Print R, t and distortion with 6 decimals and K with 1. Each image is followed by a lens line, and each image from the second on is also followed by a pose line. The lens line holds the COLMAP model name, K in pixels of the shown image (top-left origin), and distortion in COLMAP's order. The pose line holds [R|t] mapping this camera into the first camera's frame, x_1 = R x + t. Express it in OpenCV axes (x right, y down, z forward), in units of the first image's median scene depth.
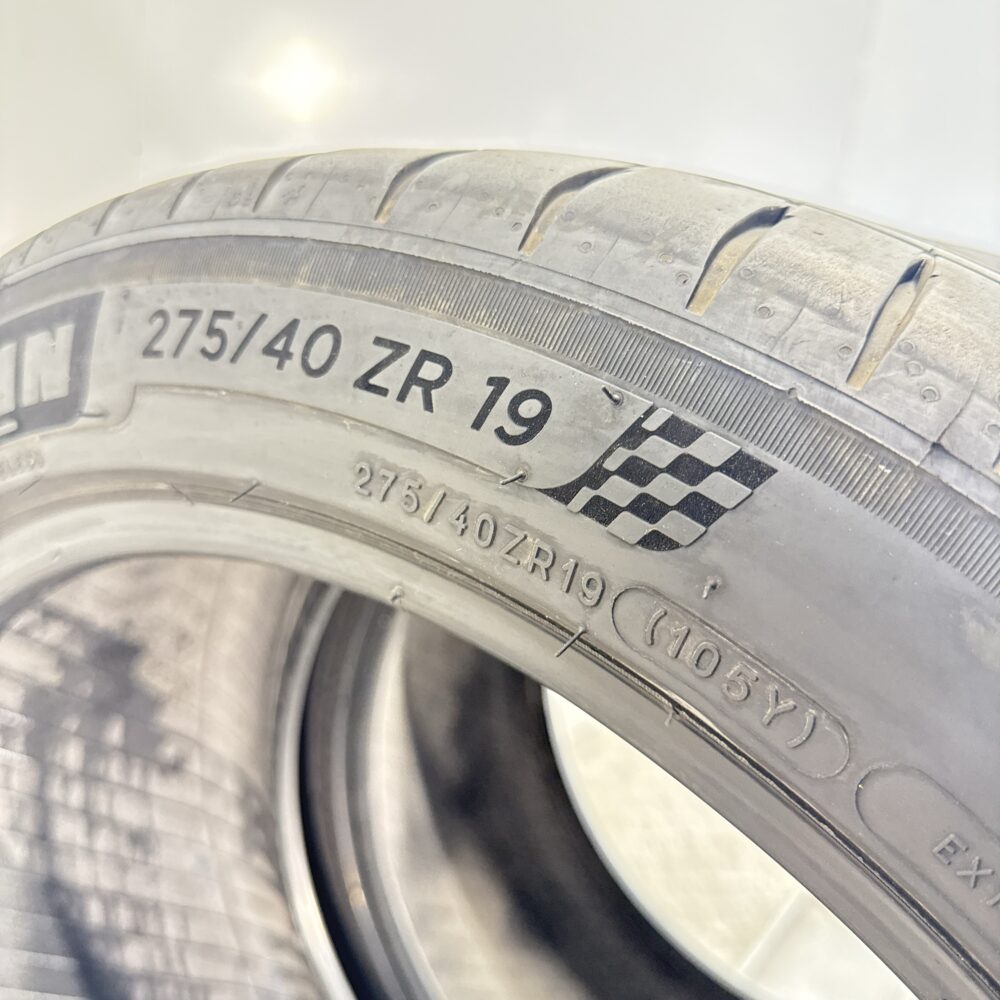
lens RADIAL K [[998.0, 0, 500.0], [0, 998.0, 500.0], [0, 0, 1]] dist [-0.001537, -0.016583]
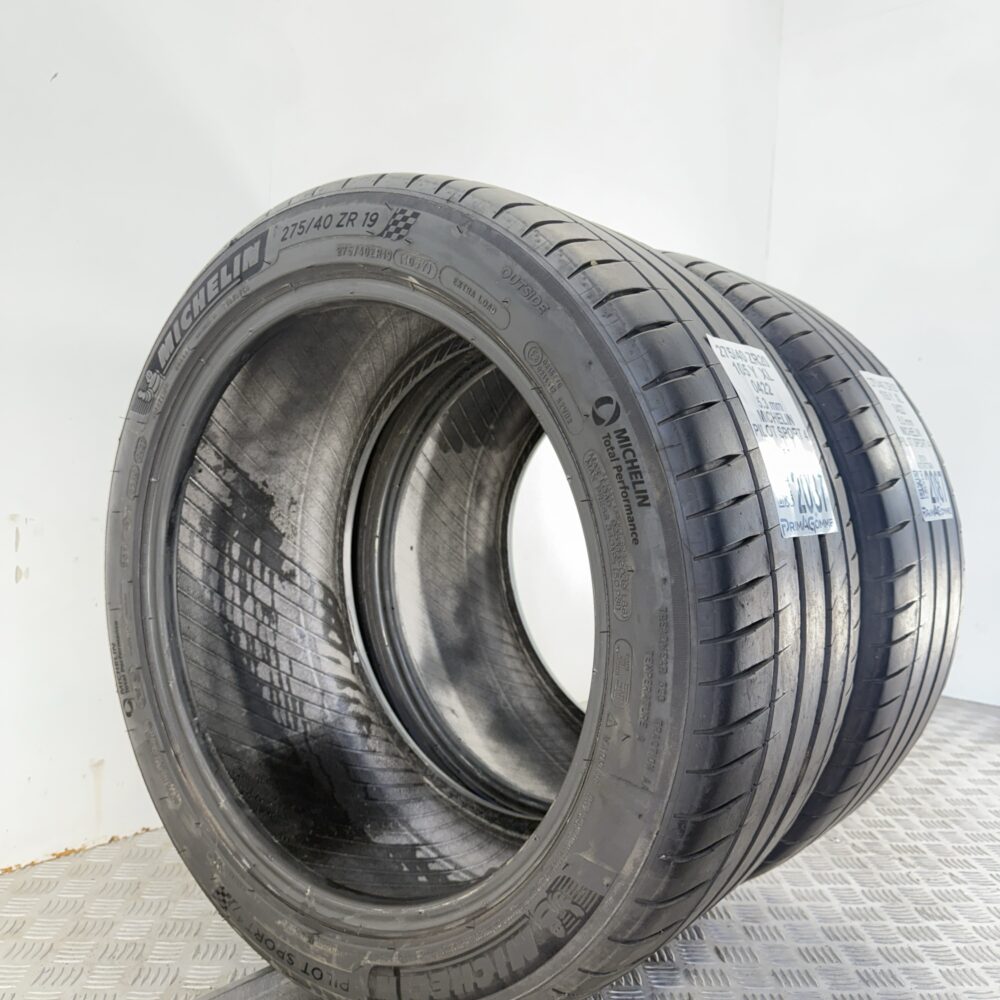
lens RADIAL K [[933.8, 0, 505.6], [0, 933.8, 491.8], [0, 0, 1]] dist [0.183392, -0.462772]
pose [[0.994851, -0.061863, -0.080276, 0.589870], [0.041586, 0.971513, -0.233309, 1.409551], [0.092423, 0.228769, 0.969083, -1.805635]]
